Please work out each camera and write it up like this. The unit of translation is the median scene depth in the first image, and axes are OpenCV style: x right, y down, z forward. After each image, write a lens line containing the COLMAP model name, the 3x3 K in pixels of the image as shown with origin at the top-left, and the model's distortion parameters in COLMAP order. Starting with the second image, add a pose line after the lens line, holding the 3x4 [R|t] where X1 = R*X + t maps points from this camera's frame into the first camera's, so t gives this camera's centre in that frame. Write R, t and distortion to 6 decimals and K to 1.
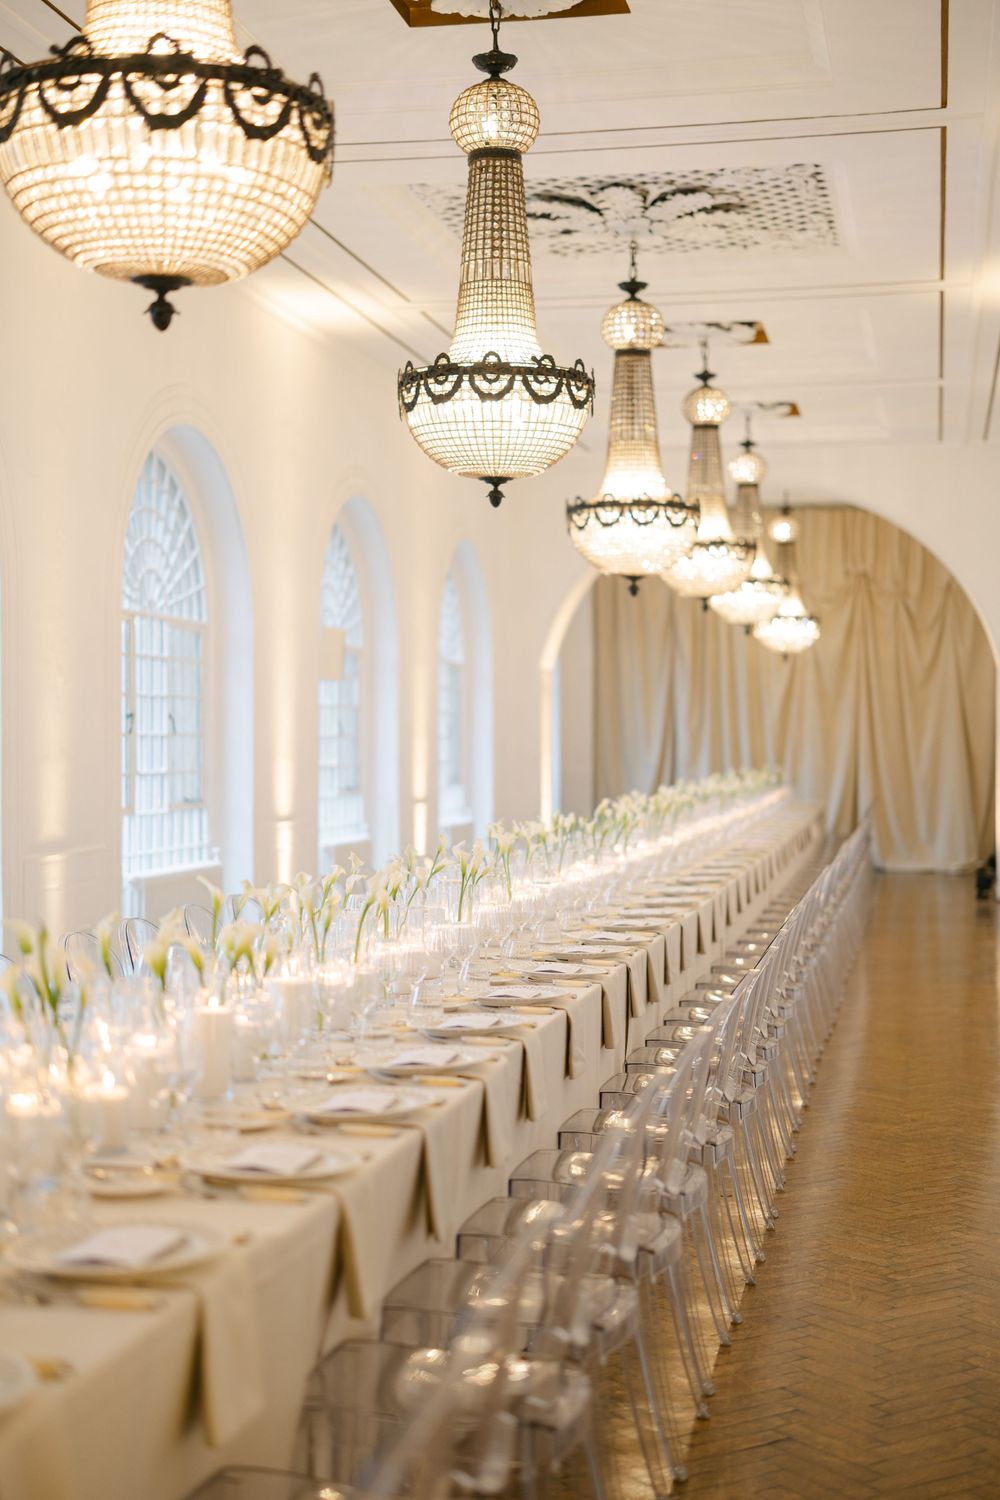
lens RADIAL K [[2219.4, 0, 500.0], [0, 2219.4, 750.0], [0, 0, 1]] dist [-0.042266, 0.072464]
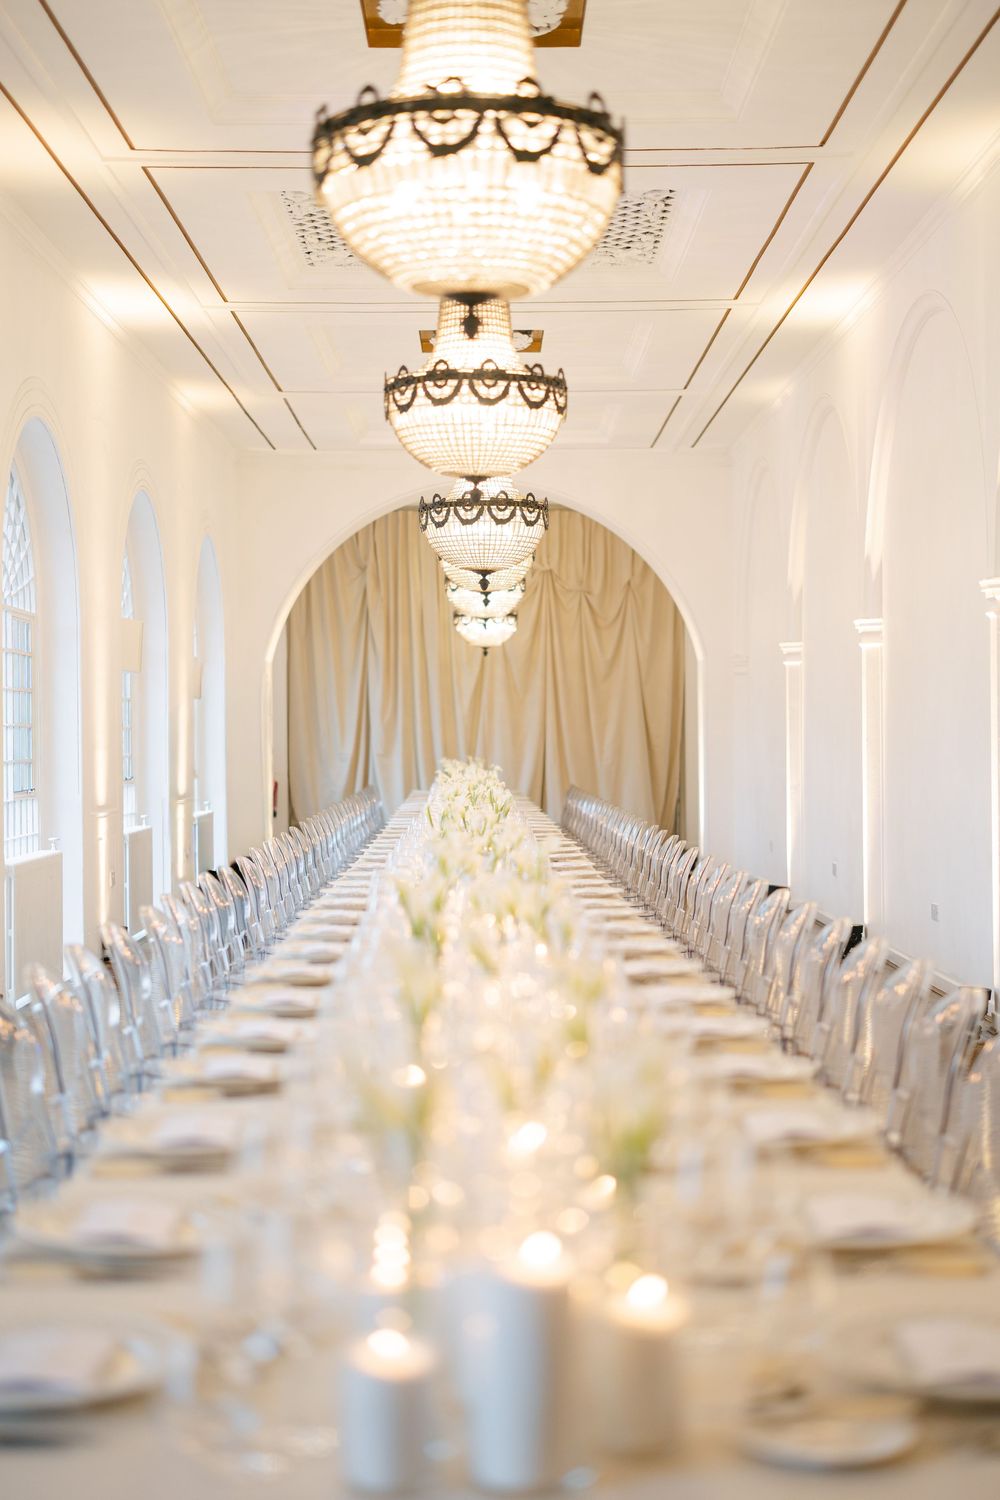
lens RADIAL K [[2219.4, 0, 500.0], [0, 2219.4, 750.0], [0, 0, 1]] dist [-0.042266, 0.072464]
pose [[0.978750, -0.006875, 0.204943, -0.218193], [0.006723, 0.999976, 0.001438, 0.008011], [-0.204948, -0.000030, 0.978773, -0.051297]]
